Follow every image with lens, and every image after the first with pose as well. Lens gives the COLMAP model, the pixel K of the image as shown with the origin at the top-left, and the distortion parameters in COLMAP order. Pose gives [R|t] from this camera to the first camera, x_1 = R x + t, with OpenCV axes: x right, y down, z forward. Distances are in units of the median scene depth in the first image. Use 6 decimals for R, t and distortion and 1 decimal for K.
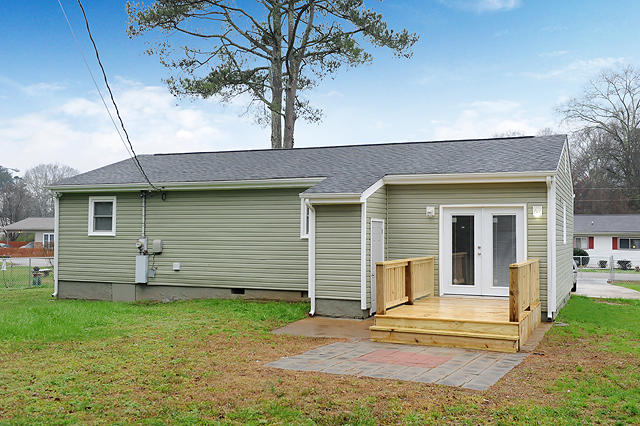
lens RADIAL K [[659.0, 0, 318.0], [0, 659.0, 212.4], [0, 0, 1]] dist [0.057815, 0.000000]
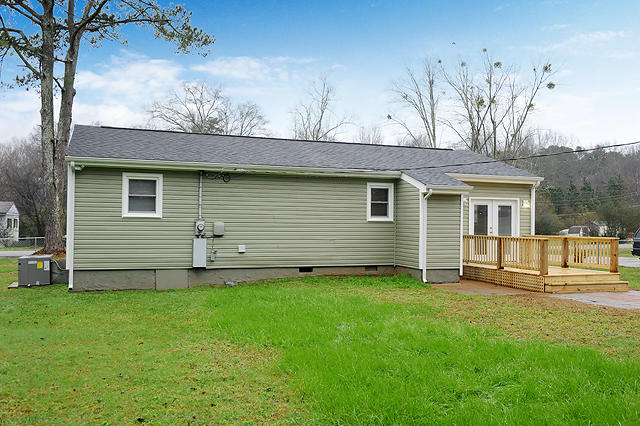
lens RADIAL K [[597.3, 0, 322.0], [0, 597.3, 213.3], [0, 0, 1]] dist [0.017043, 0.000000]
pose [[0.724371, 0.012368, 0.689299, -0.744160], [-0.029034, 0.999499, 0.012577, 0.013267], [-0.688798, -0.029123, 0.724368, 0.261914]]
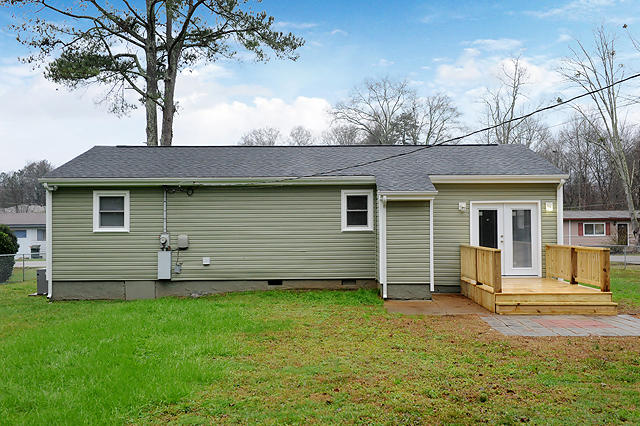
lens RADIAL K [[658.2, 0, 320.1], [0, 658.2, 214.2], [0, 0, 1]] dist [0.055456, 0.000000]
pose [[0.921920, -0.005930, 0.387336, -0.440012], [0.000200, 0.999890, 0.014832, -0.004553], [-0.387381, -0.013597, 0.921819, 0.006666]]
